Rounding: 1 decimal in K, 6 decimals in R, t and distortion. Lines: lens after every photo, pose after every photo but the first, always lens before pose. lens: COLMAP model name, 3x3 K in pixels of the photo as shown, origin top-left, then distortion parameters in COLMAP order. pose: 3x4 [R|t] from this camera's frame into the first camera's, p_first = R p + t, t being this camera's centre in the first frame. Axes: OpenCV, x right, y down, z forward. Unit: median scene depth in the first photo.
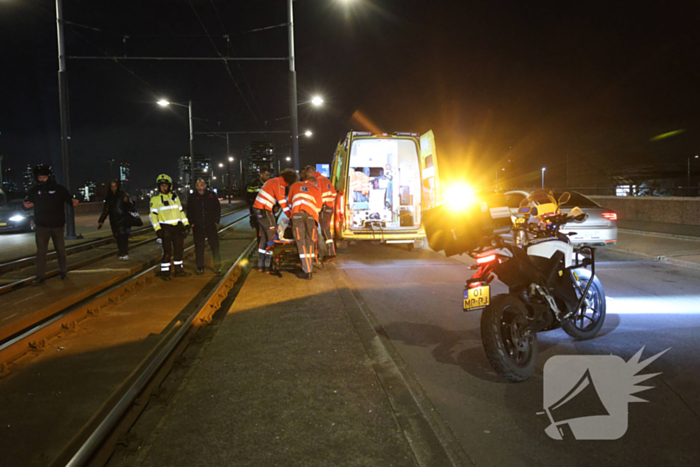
lens RADIAL K [[732.7, 0, 350.0], [0, 732.7, 233.5], [0, 0, 1]] dist [0.007043, 0.005343]
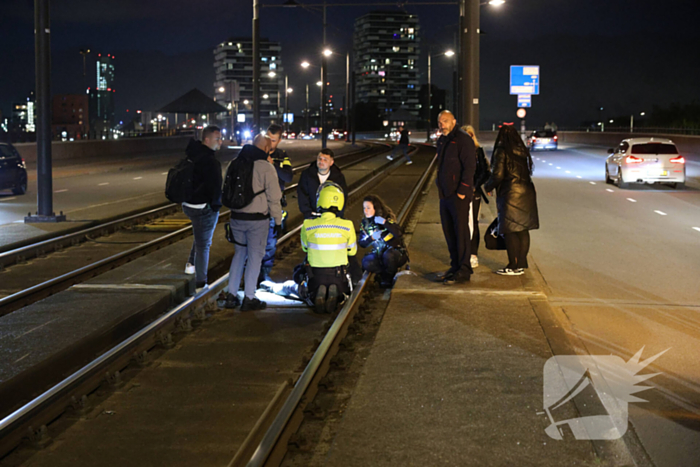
lens RADIAL K [[877.2, 0, 378.3], [0, 877.2, 233.7], [0, 0, 1]] dist [0.011522, 0.002587]
pose [[0.976190, 0.029512, -0.214900, -0.005905], [-0.039236, 0.998383, -0.041126, 0.035552], [0.213339, 0.048579, 0.975770, 0.453788]]
